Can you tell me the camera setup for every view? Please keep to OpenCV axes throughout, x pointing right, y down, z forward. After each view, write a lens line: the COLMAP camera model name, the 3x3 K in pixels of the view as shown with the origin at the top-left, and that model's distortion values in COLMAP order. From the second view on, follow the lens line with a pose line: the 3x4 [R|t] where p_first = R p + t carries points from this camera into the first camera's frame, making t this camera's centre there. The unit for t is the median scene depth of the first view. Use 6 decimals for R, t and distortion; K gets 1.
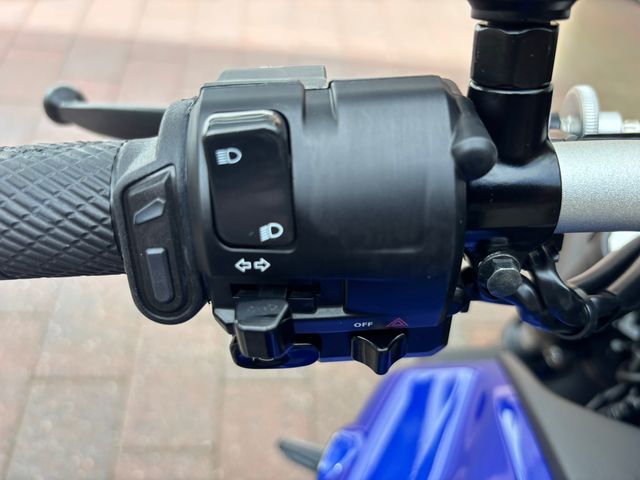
lens RADIAL K [[483.0, 0, 303.0], [0, 483.0, 222.0], [0, 0, 1]] dist [0.003955, -0.032678]
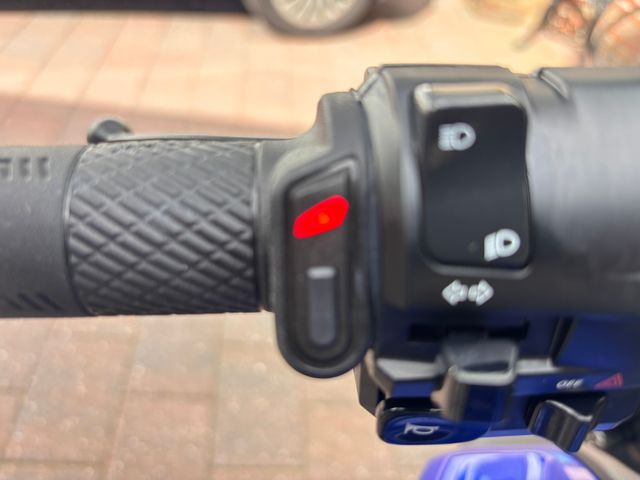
lens RADIAL K [[483.0, 0, 320.0], [0, 483.0, 238.1], [0, 0, 1]] dist [0.003955, -0.032678]
pose [[0.998133, 0.032036, 0.052002, -0.326910], [-0.025201, 0.991564, -0.127141, 0.094749], [-0.055637, 0.125593, 0.990520, 0.252983]]
